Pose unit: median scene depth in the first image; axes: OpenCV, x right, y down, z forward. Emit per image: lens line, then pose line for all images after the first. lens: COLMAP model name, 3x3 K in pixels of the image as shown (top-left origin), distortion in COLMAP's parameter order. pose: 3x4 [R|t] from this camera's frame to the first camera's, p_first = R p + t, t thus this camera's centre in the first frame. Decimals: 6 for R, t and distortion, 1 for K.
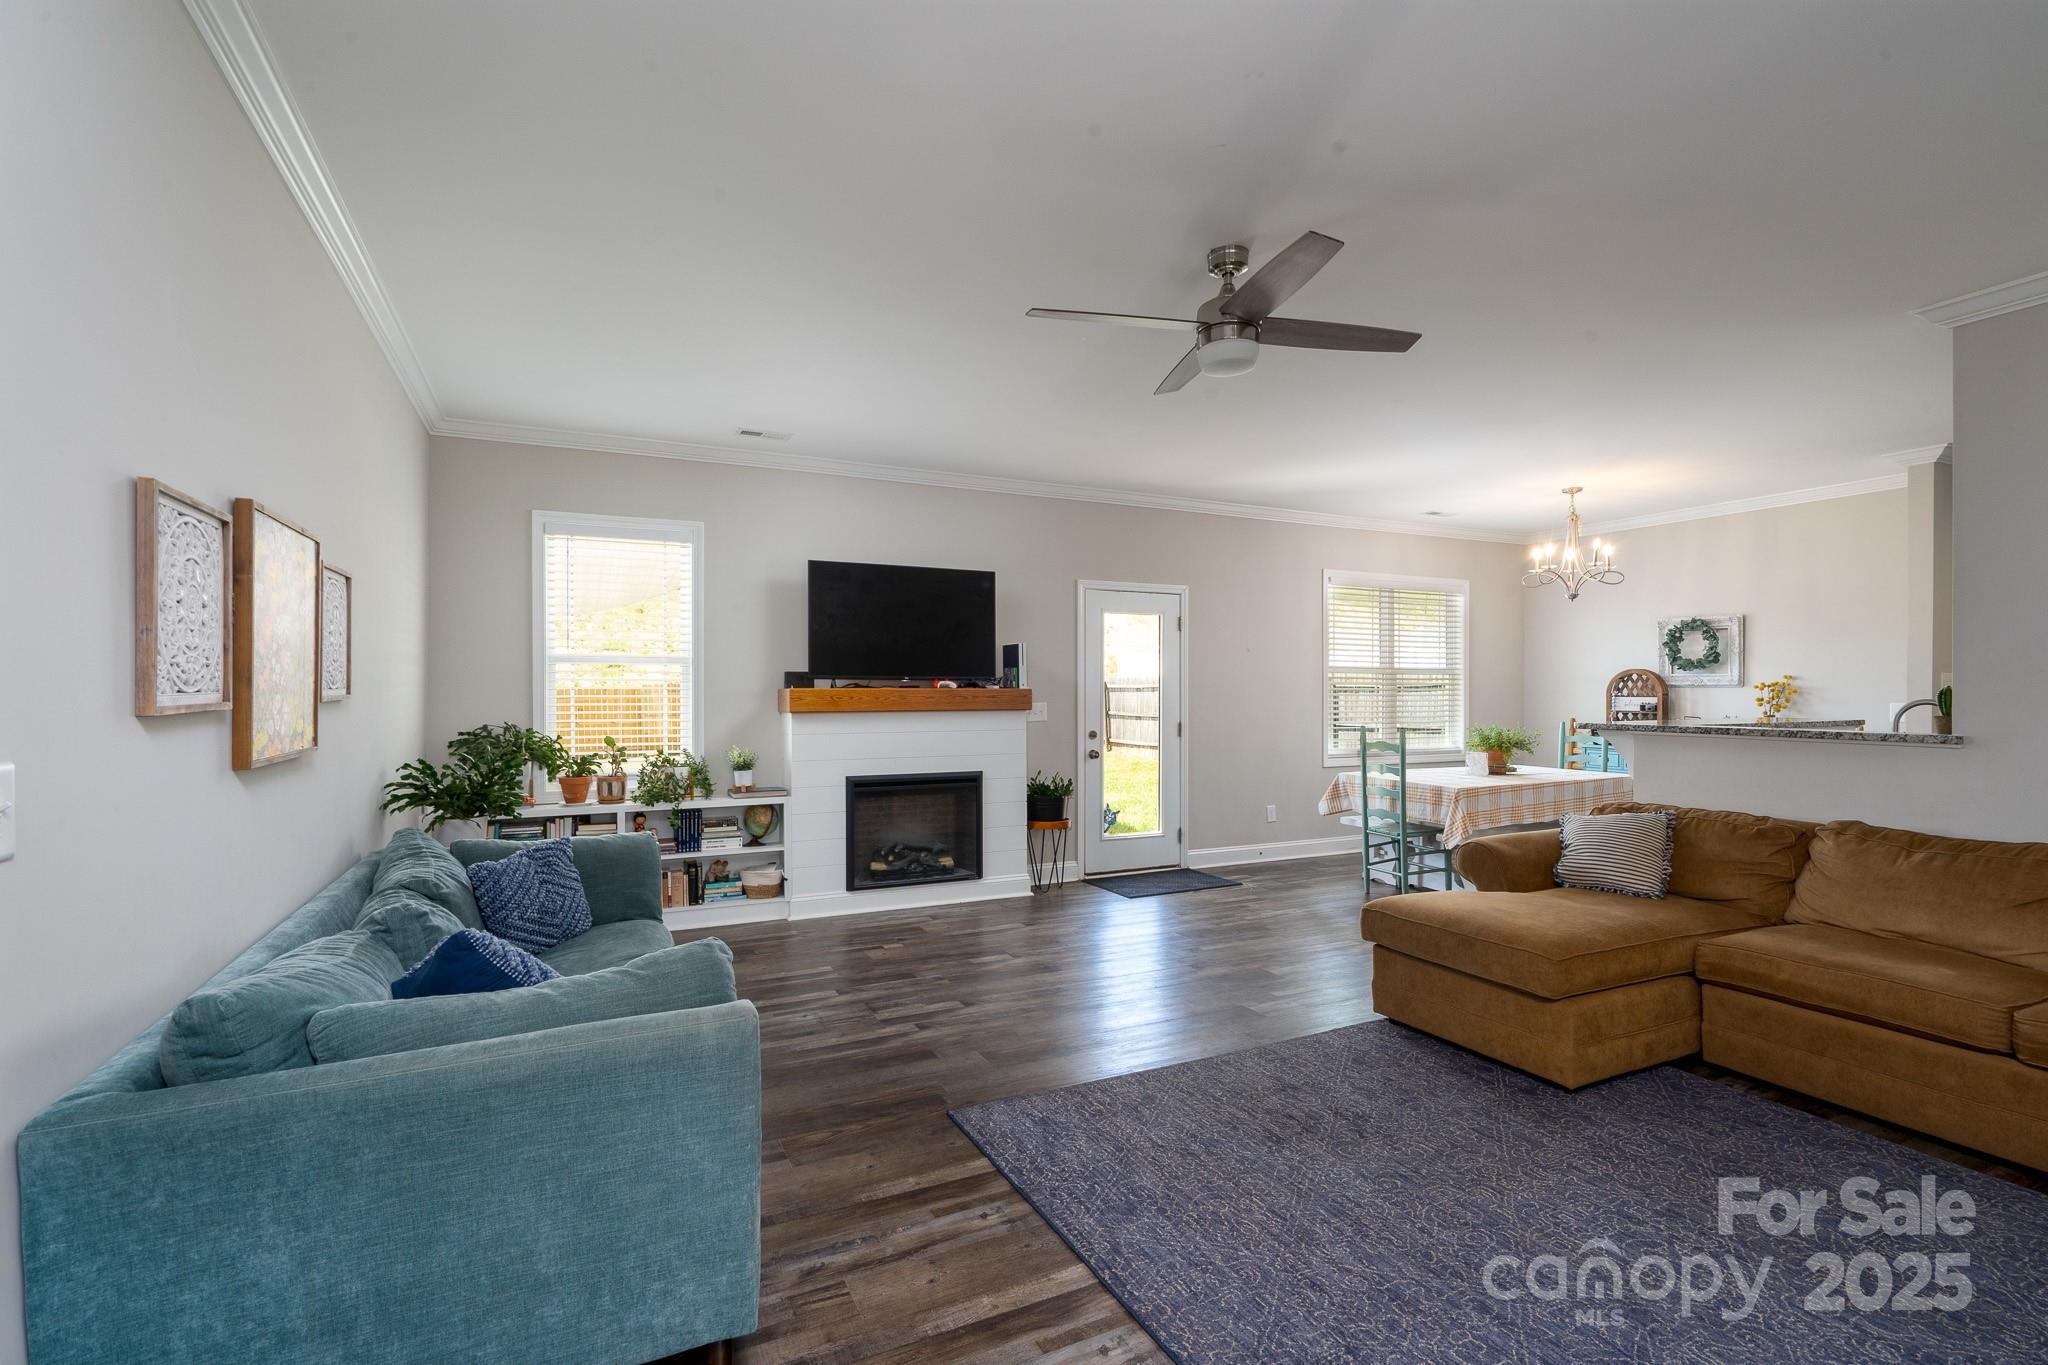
lens RADIAL K [[939.3, 0, 1031.3], [0, 939.3, 690.3], [0, 0, 1]] dist [-0.002979, 0.000189]
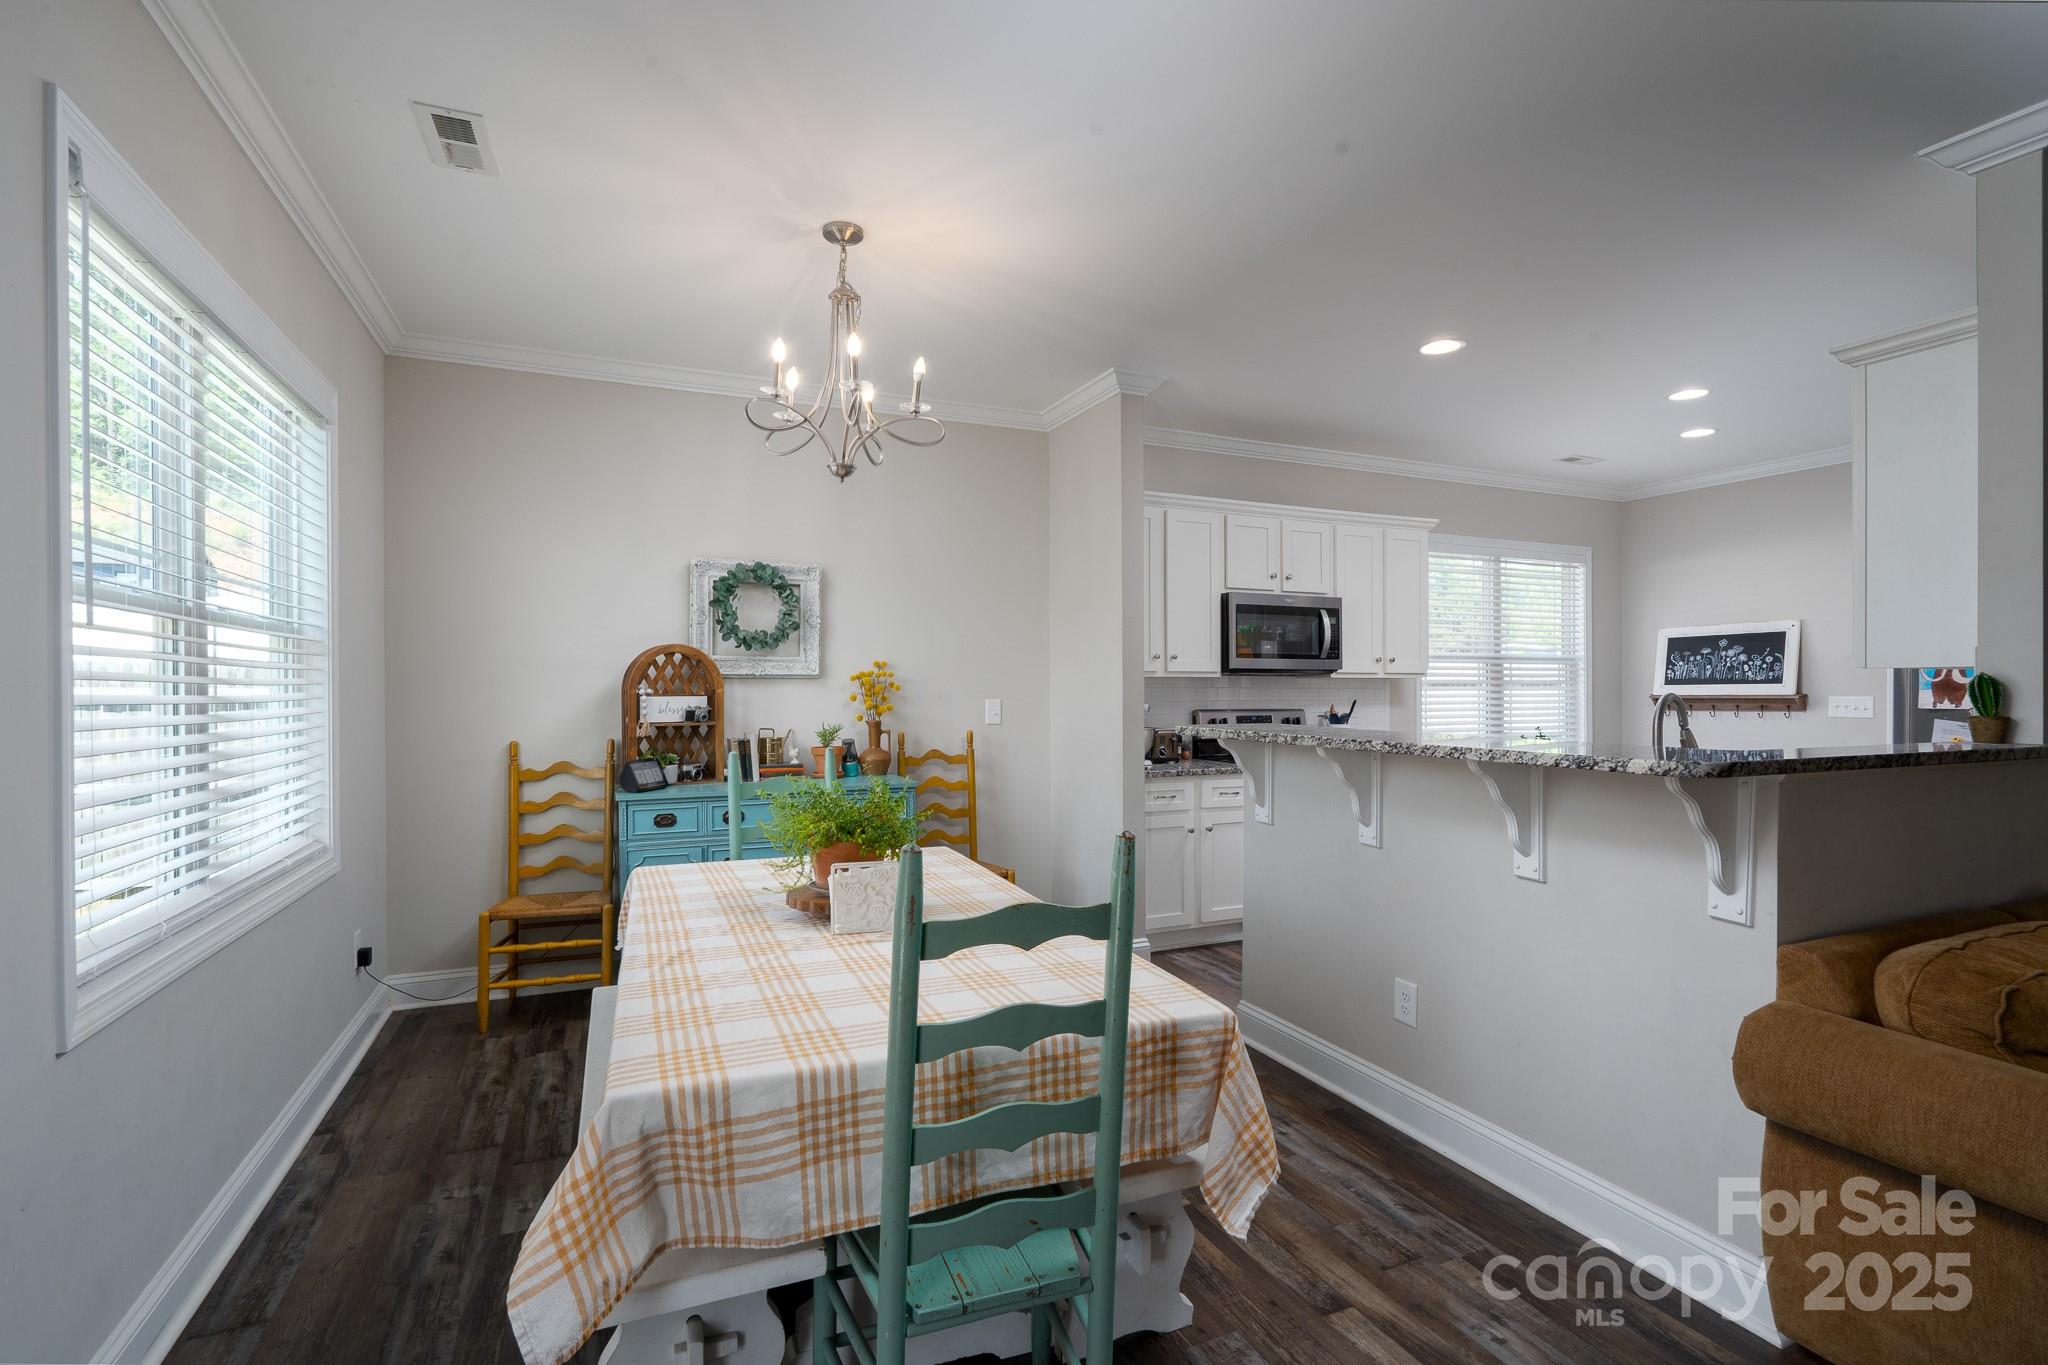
lens RADIAL K [[939.3, 0, 1021.9], [0, 939.3, 686.2], [0, 0, 1]] dist [-0.002979, 0.000189]
pose [[0.056084, -0.000361, 0.998426, 0.121008], [-0.003815, 0.999993, 0.000576, 0.000543], [-0.998419, -0.003841, 0.056082, 0.800501]]
